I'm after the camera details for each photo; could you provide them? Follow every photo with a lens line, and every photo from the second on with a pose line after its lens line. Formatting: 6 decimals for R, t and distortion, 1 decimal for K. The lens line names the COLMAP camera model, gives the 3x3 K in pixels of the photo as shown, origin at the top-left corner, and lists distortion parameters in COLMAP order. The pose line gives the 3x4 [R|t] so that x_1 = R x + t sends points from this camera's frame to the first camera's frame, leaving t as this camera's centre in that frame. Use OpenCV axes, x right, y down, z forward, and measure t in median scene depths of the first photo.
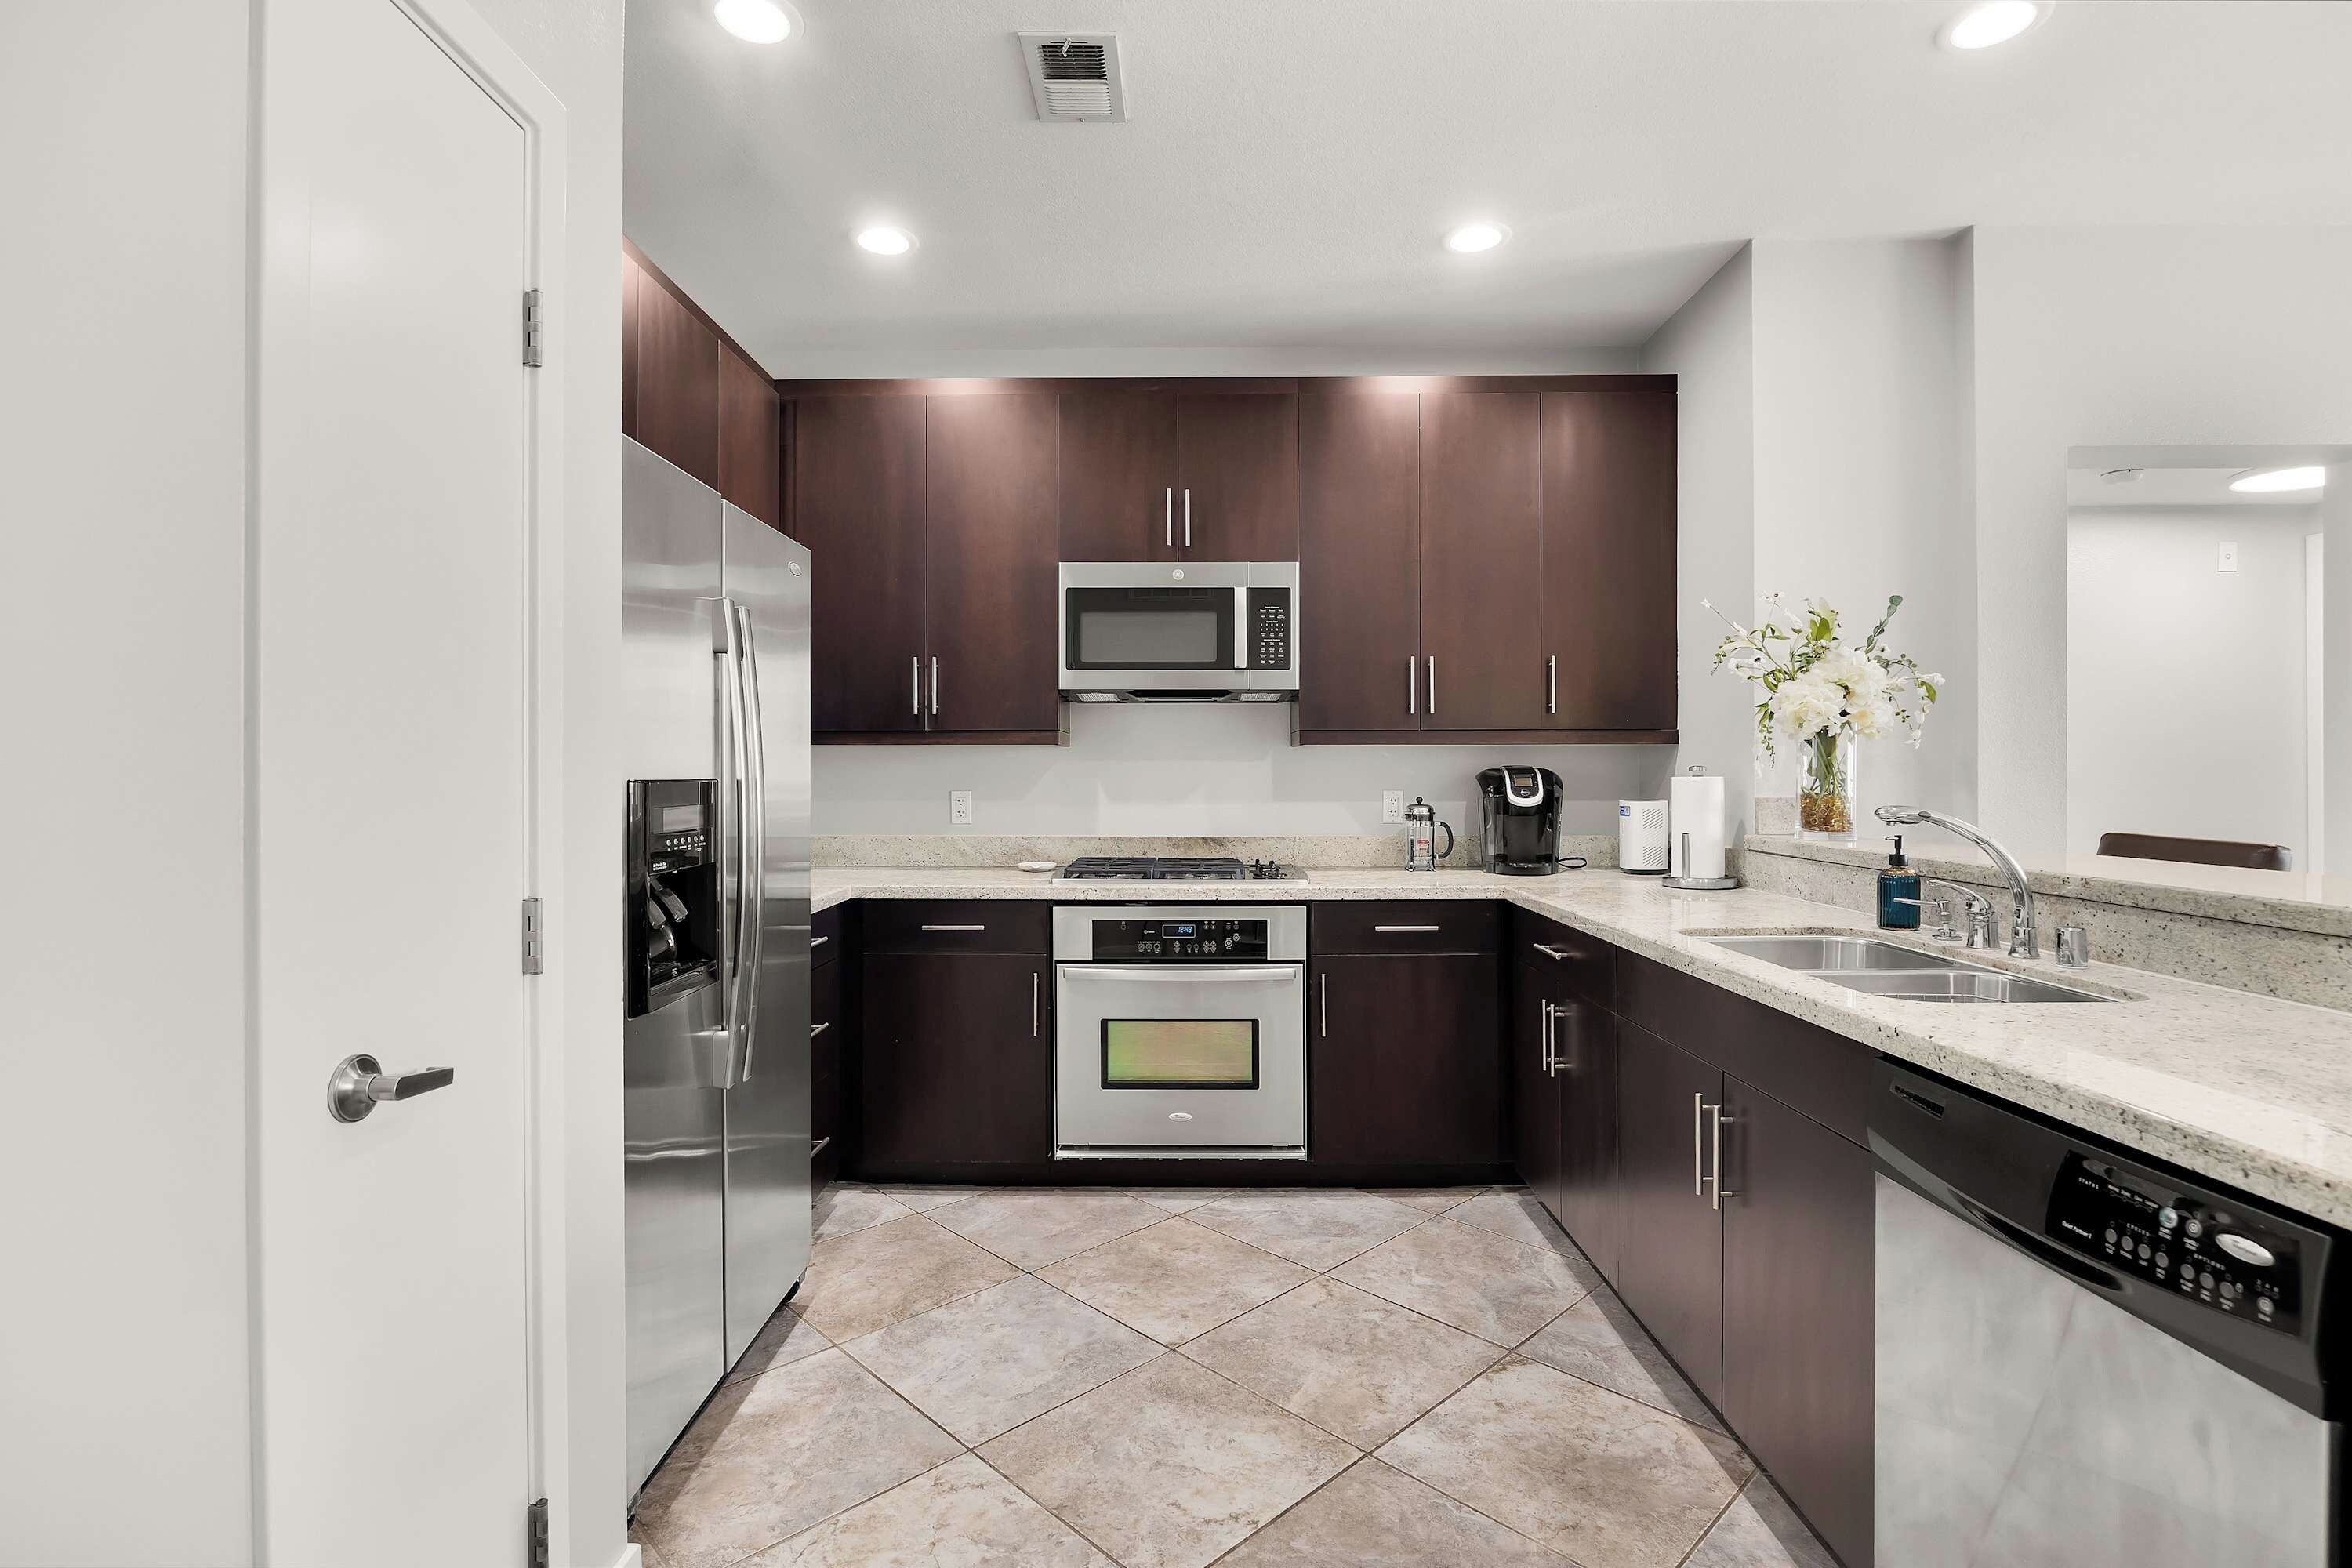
lens RADIAL K [[1128.7, 0, 1180.1], [0, 1128.7, 773.3], [0, 0, 1]] dist [0.003233, -0.000038]
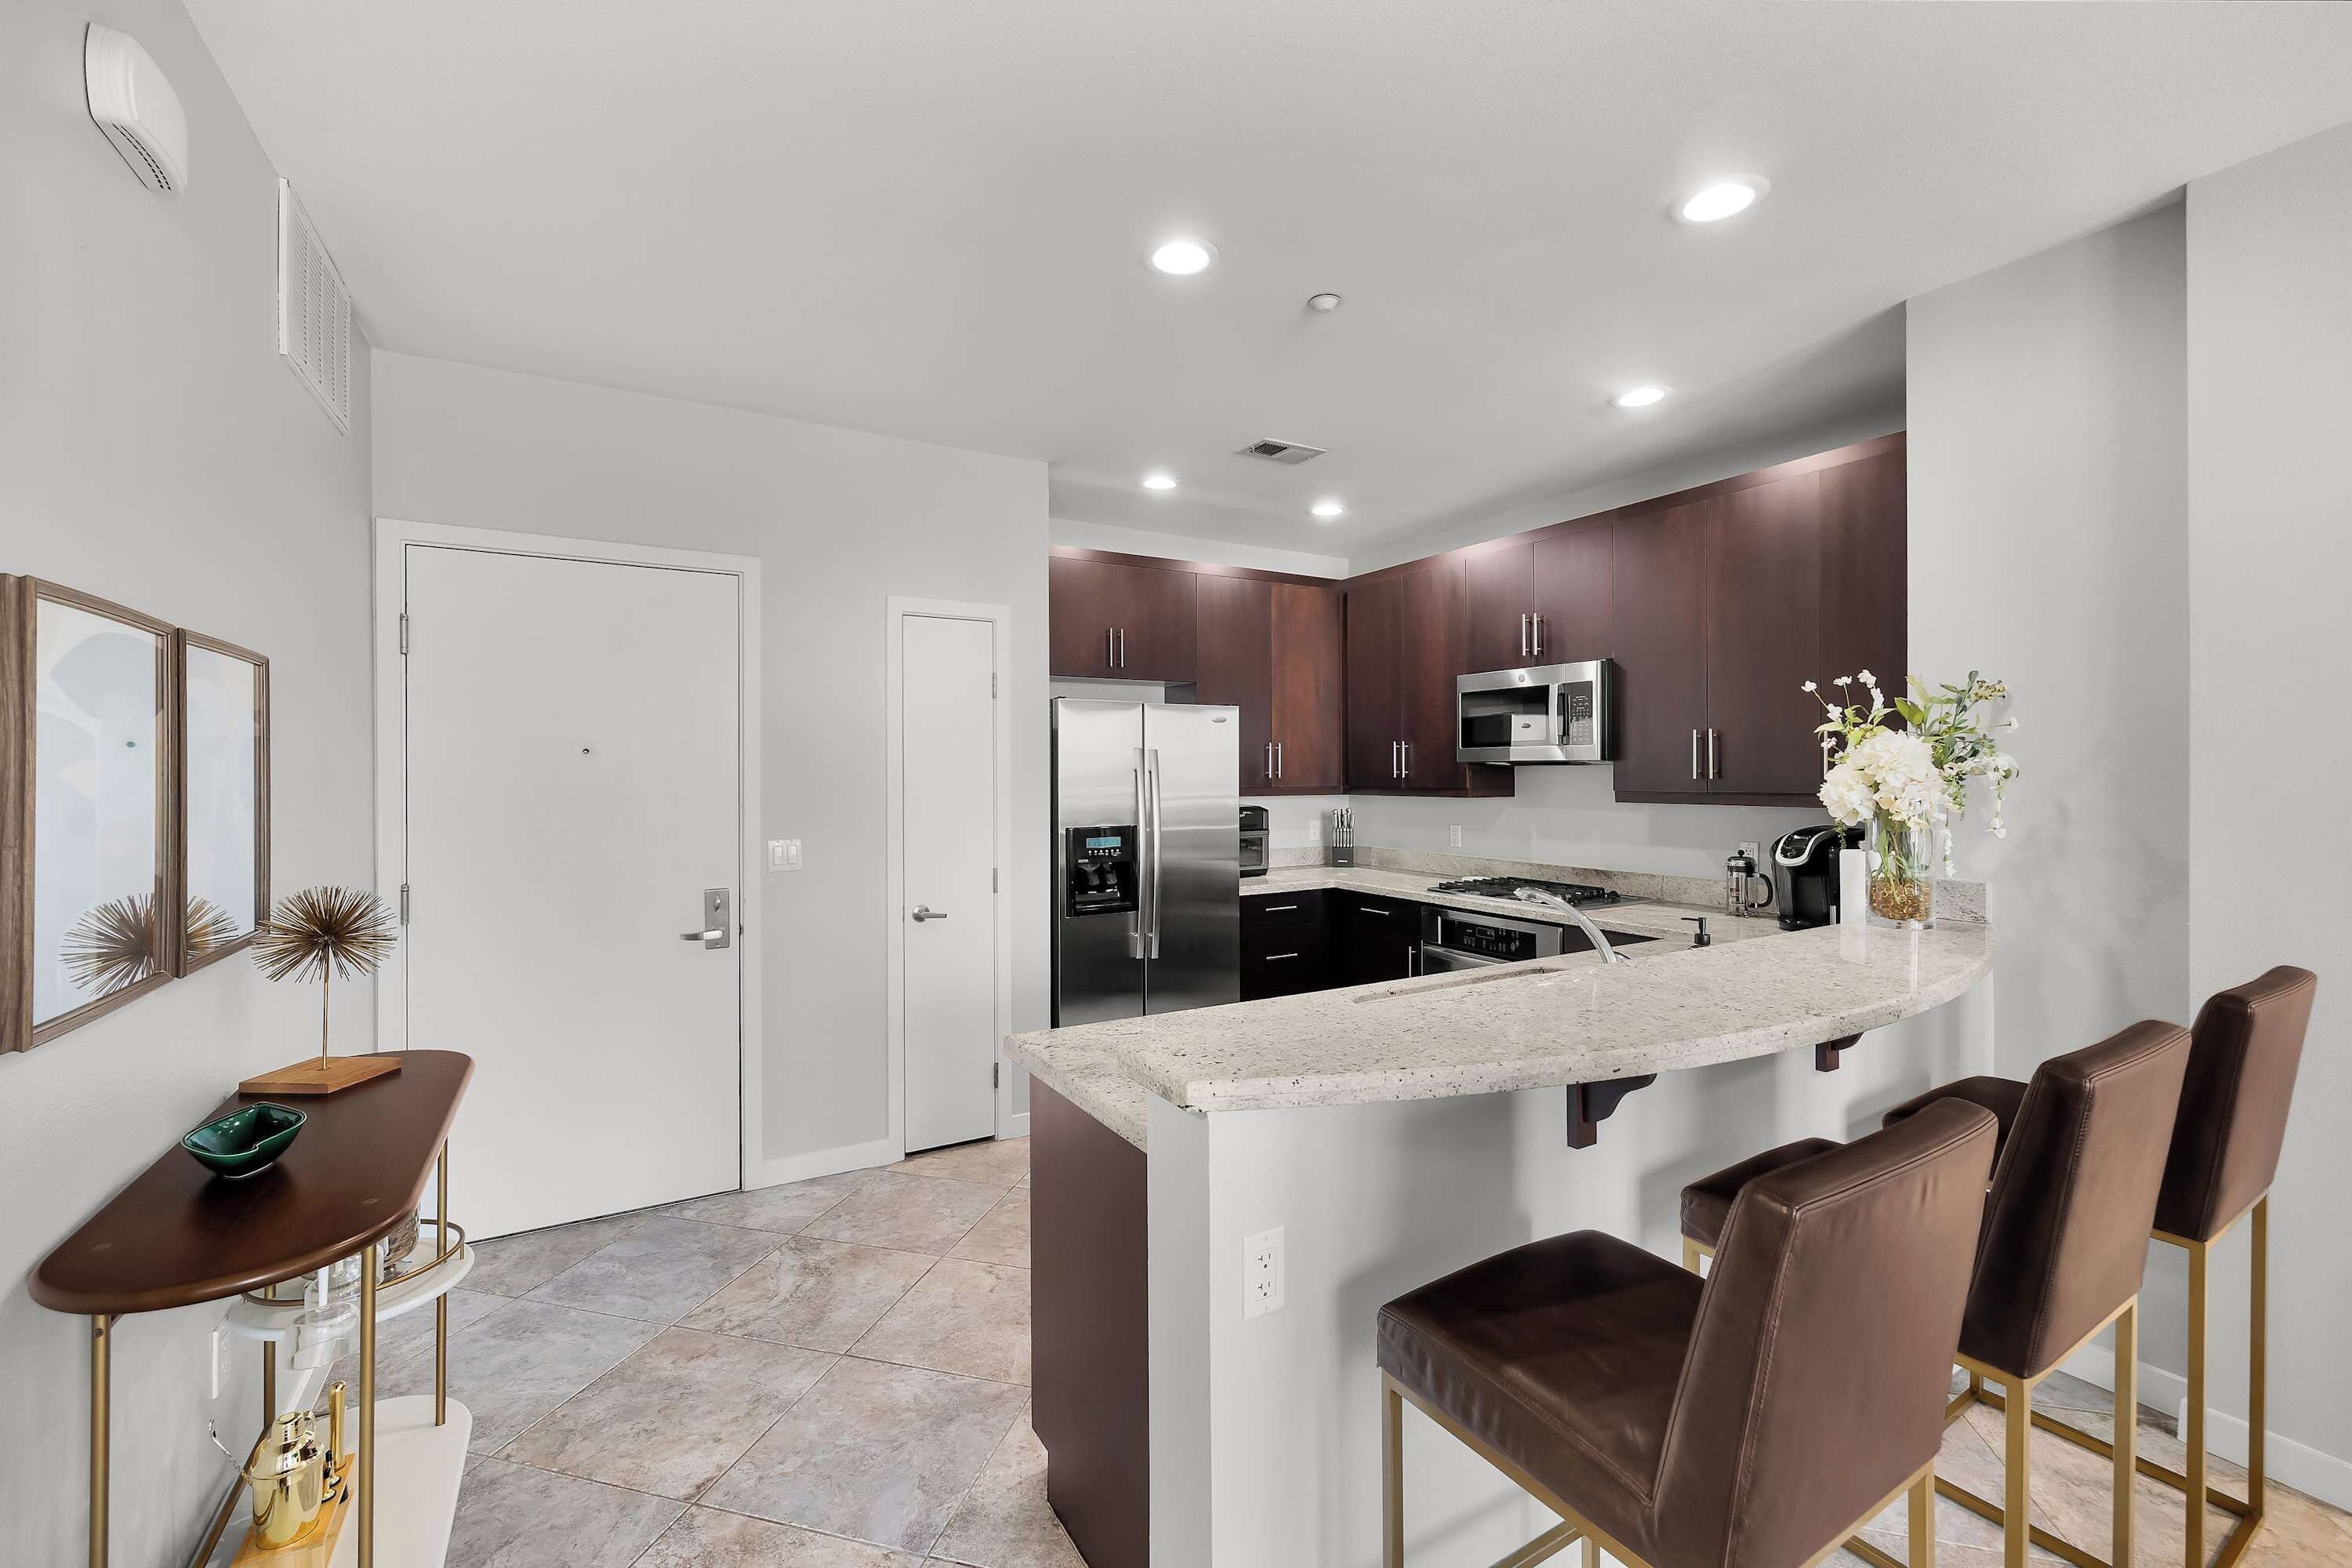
lens RADIAL K [[952.2, 0, 1170.7], [0, 952.2, 778.6], [0, 0, 1]] dist [-0.001706, -0.000417]
pose [[0.508542, 0.003564, -0.861030, 0.802530], [0.002534, 0.999981, 0.005636, -0.062261], [0.861034, -0.005048, 0.508523, 0.035879]]
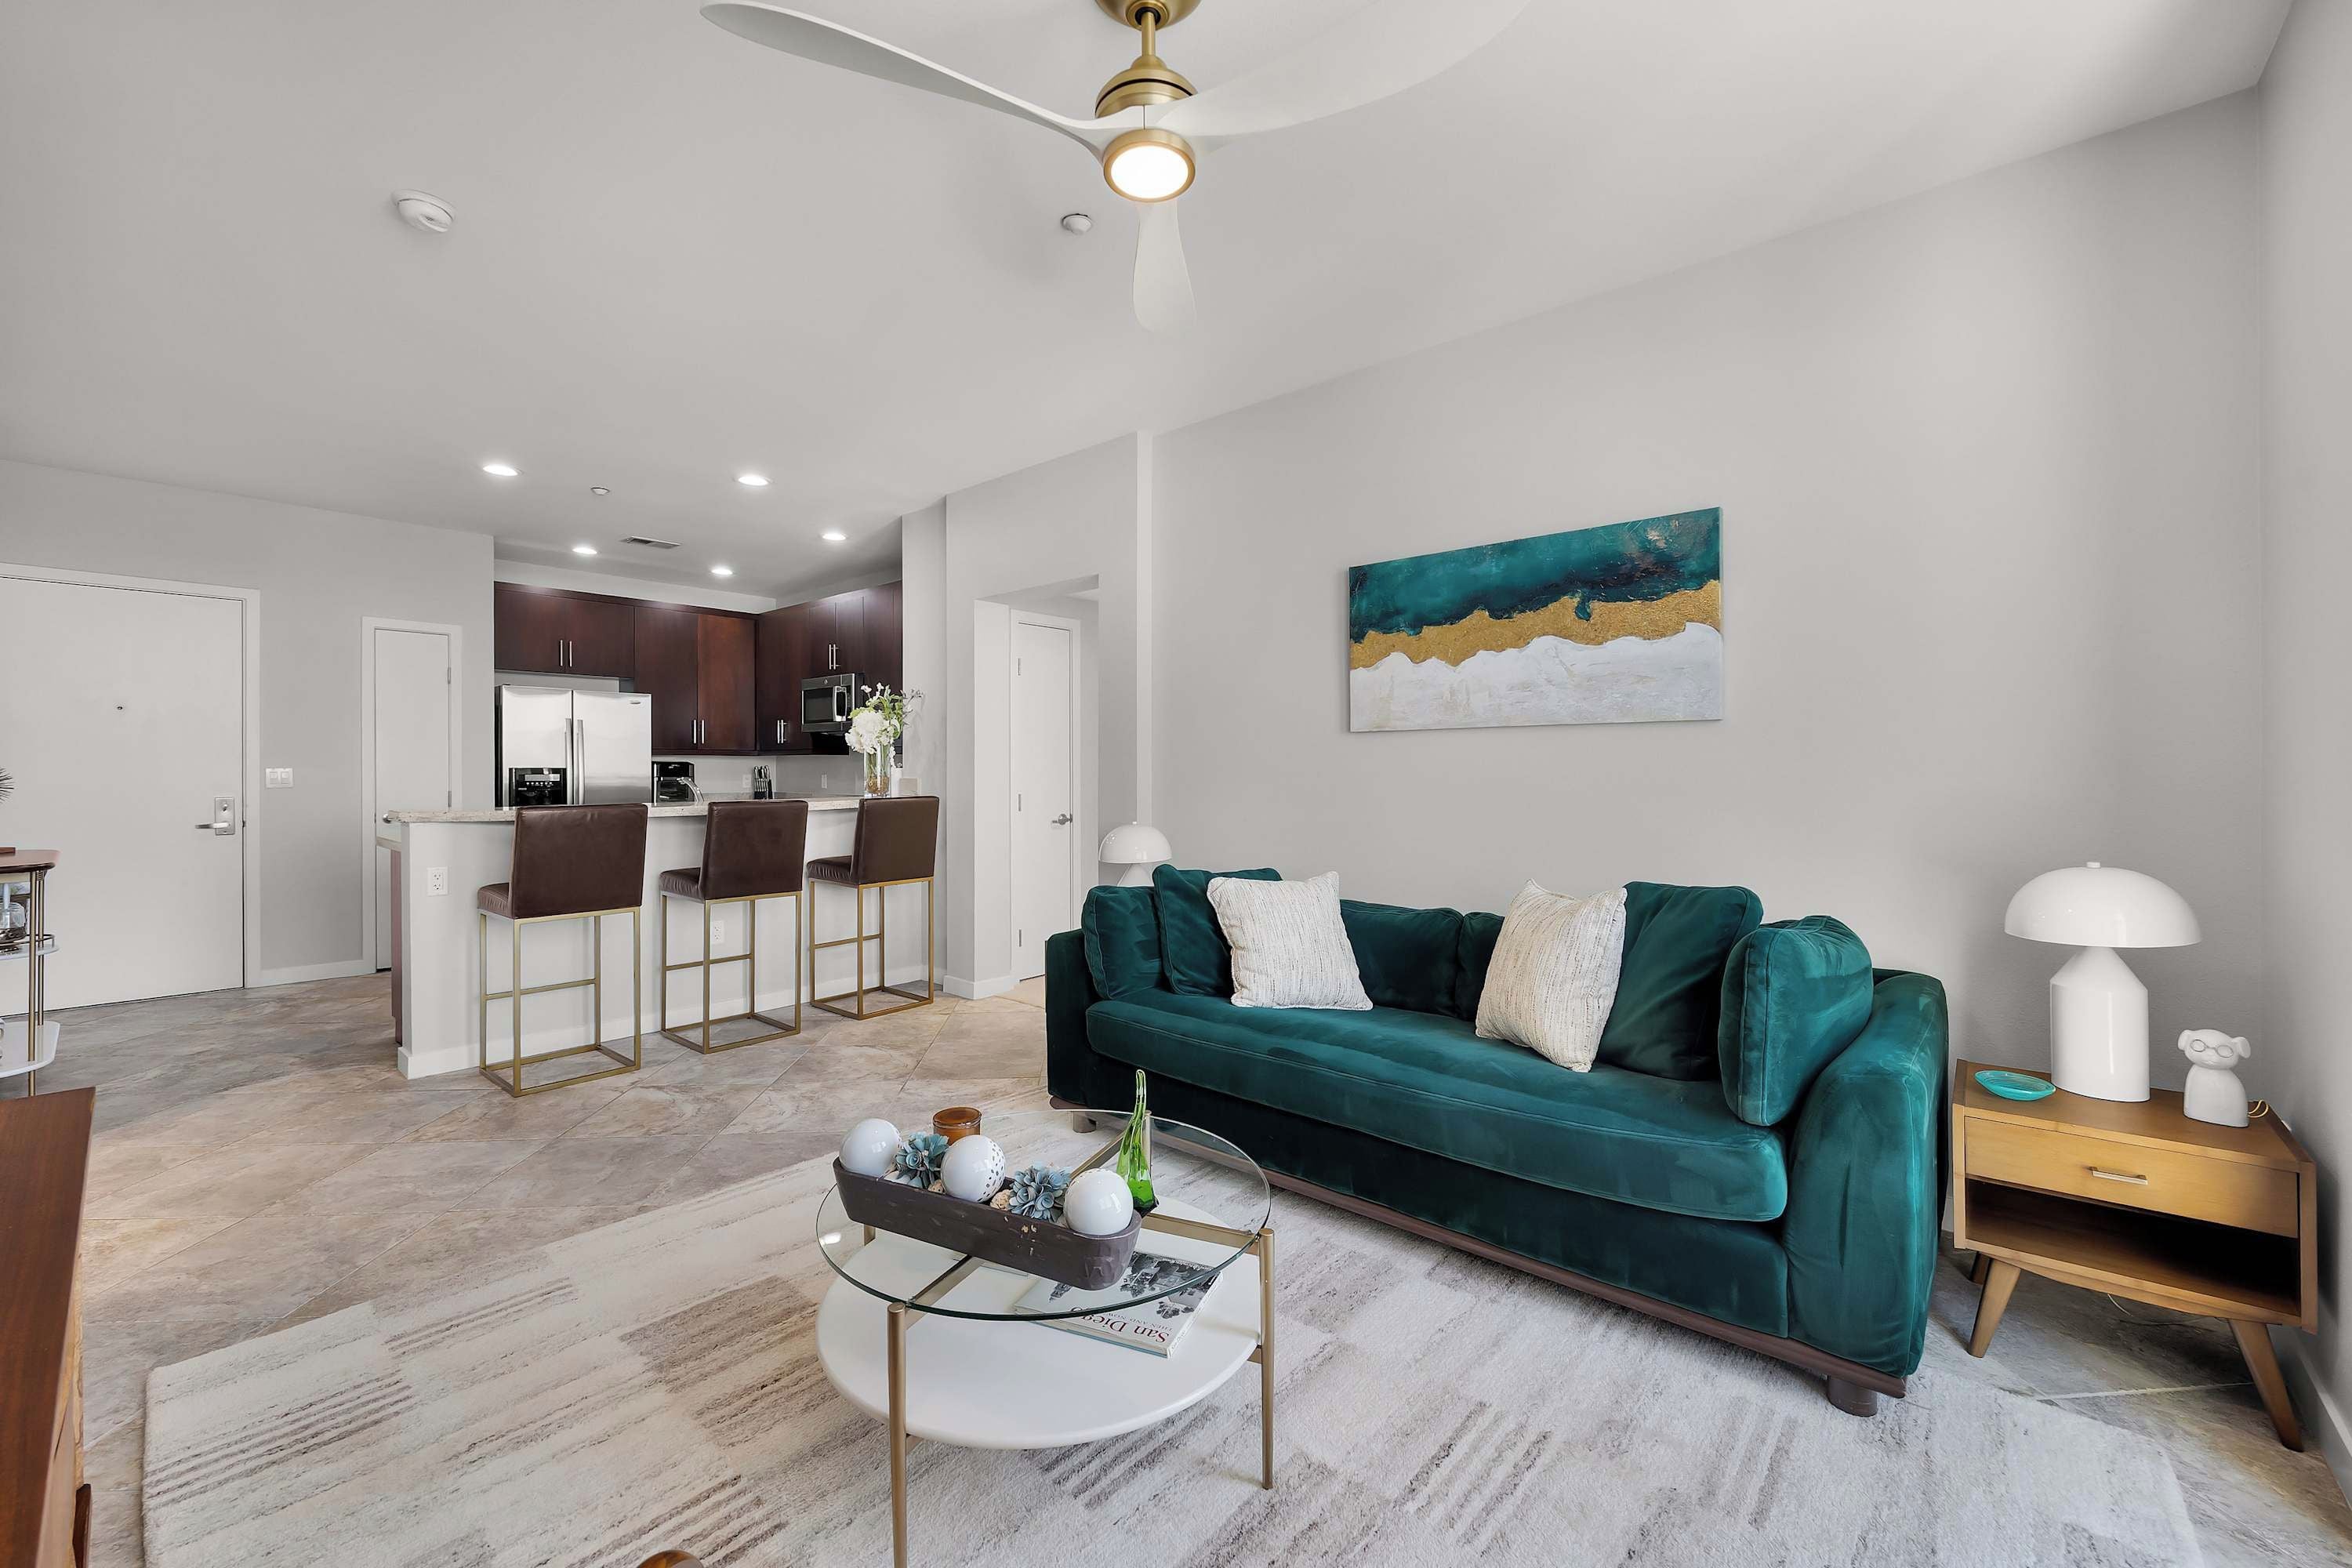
lens RADIAL K [[952.2, 0, 1181.6], [0, 952.2, 781.8], [0, 0, 1]] dist [-0.001706, -0.000417]
pose [[0.749656, 0.007073, -0.661790, 1.891000], [-0.002240, 0.999964, 0.008150, 0.011520], [0.661824, -0.004627, 0.749645, 0.003276]]
